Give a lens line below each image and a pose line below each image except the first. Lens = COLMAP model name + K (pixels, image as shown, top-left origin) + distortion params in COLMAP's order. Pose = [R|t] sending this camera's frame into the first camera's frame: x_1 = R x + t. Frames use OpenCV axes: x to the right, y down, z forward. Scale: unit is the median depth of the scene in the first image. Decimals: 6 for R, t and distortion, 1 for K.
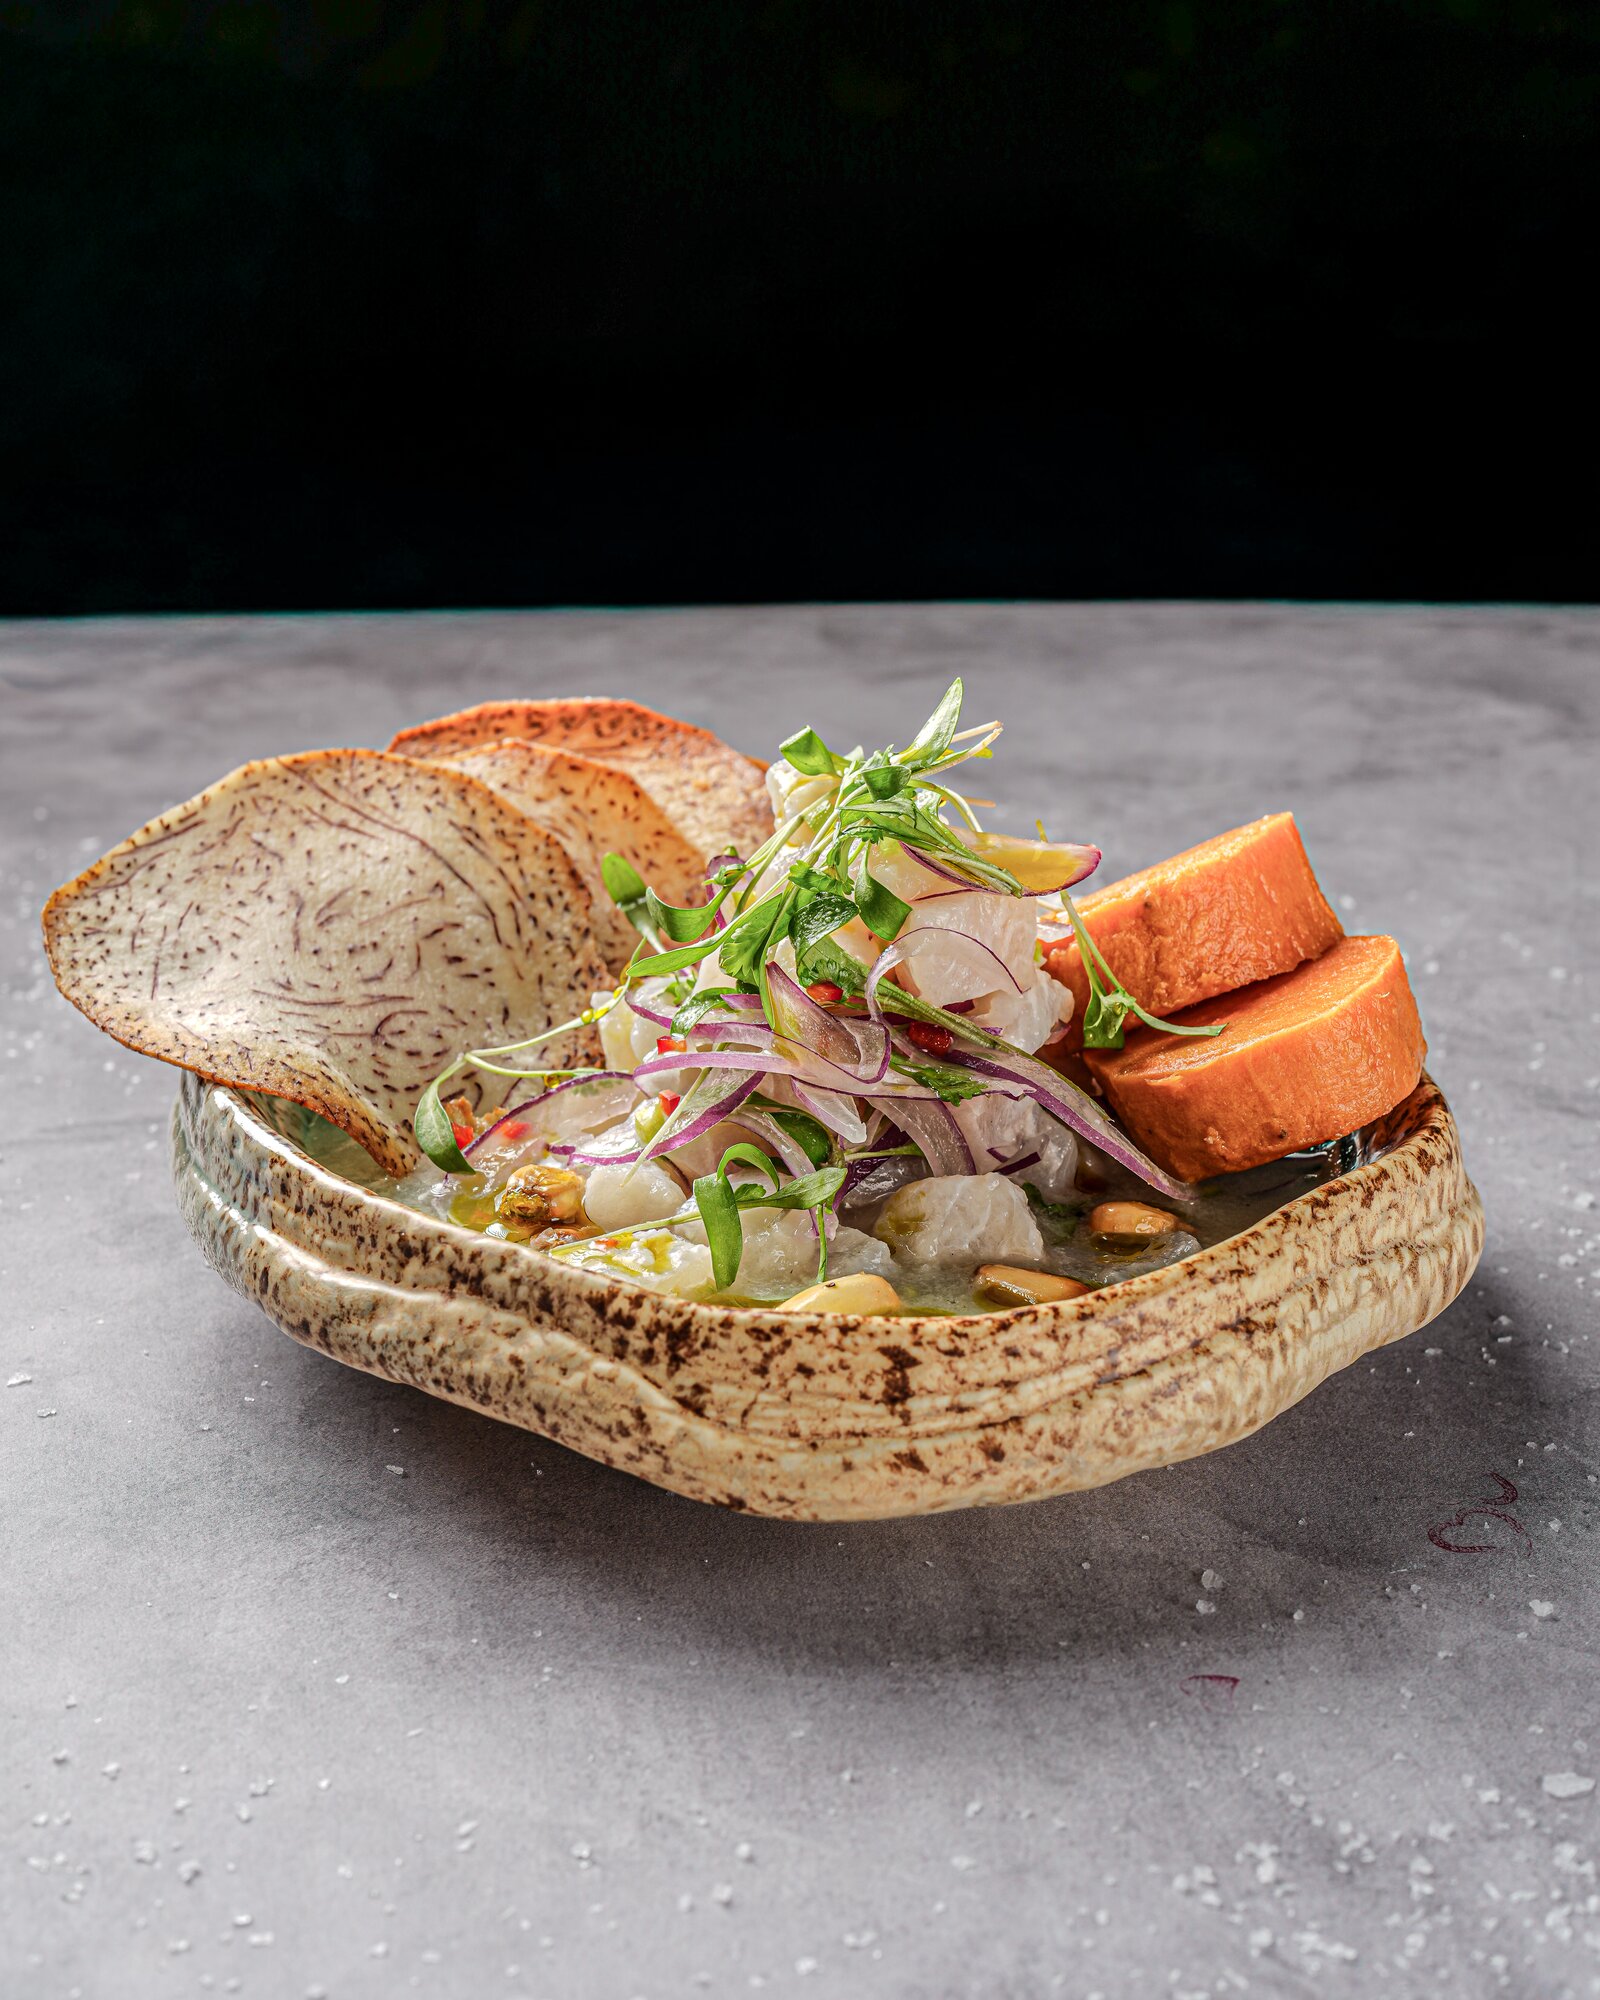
lens RADIAL K [[2859.3, 0, 774.5], [0, 2859.3, 951.4], [0, 0, 1]] dist [0.137916, 0.000000]
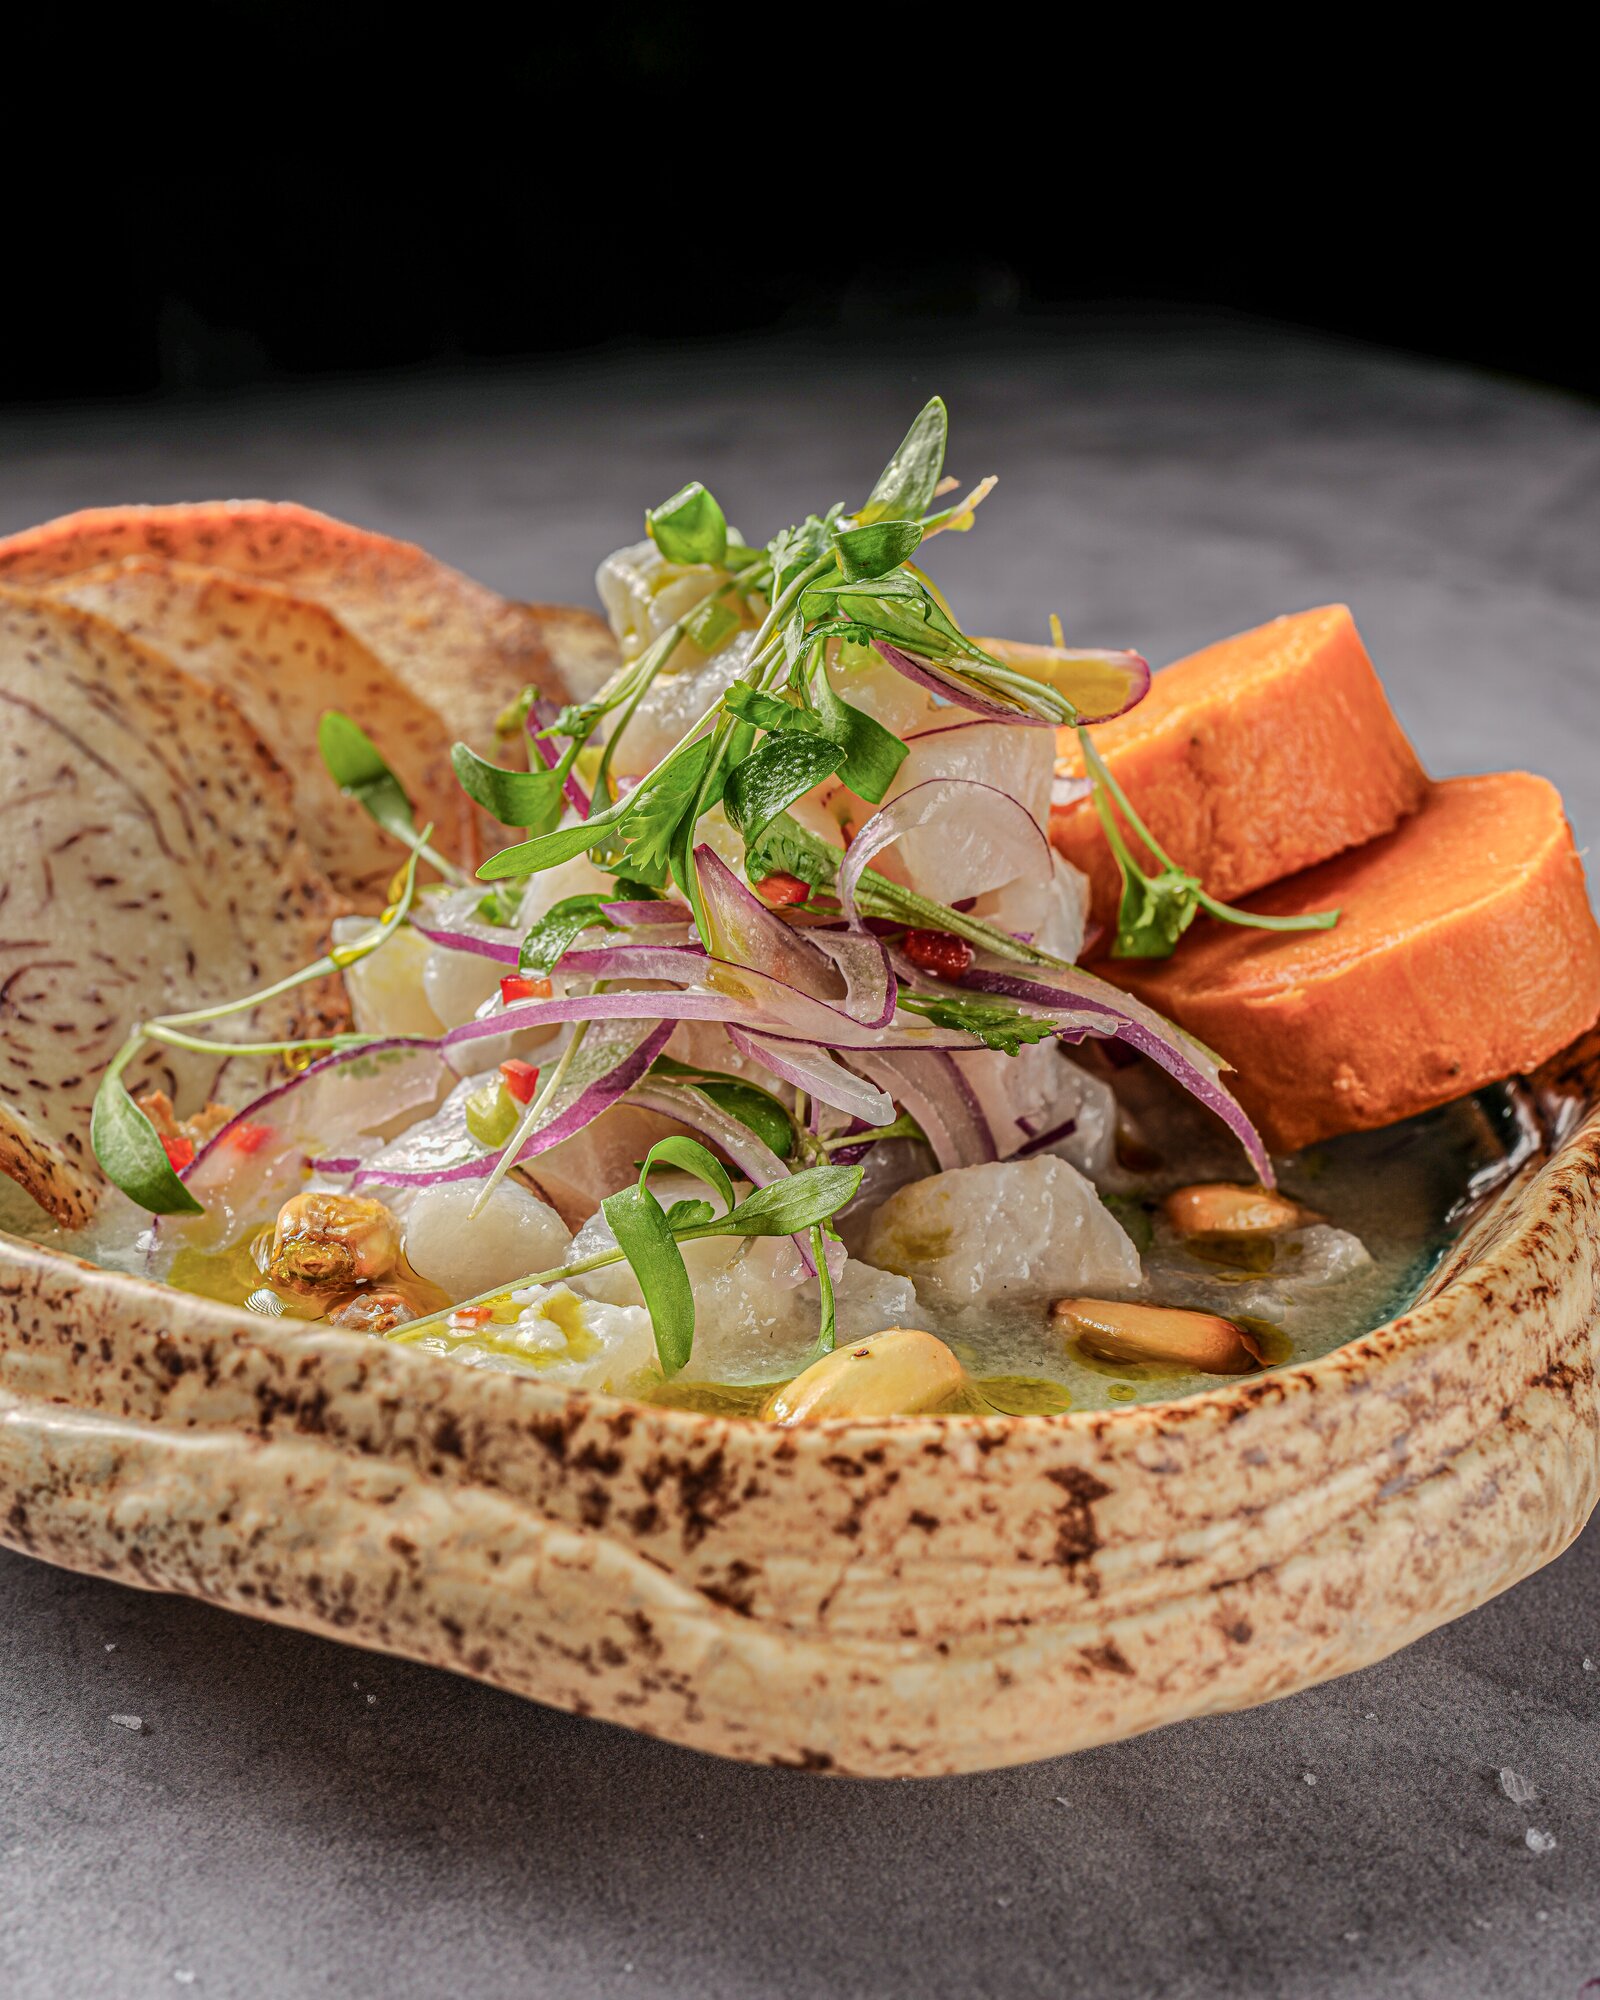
lens RADIAL K [[2859.3, 0, 749.7], [0, 2859.3, 936.1], [0, 0, 1]] dist [0.137916, 0.000000]
pose [[0.976705, -0.052711, 0.208012, -0.122208], [0.050725, 0.998602, 0.014870, 0.014955], [-0.208505, -0.003972, 0.978013, 0.383719]]
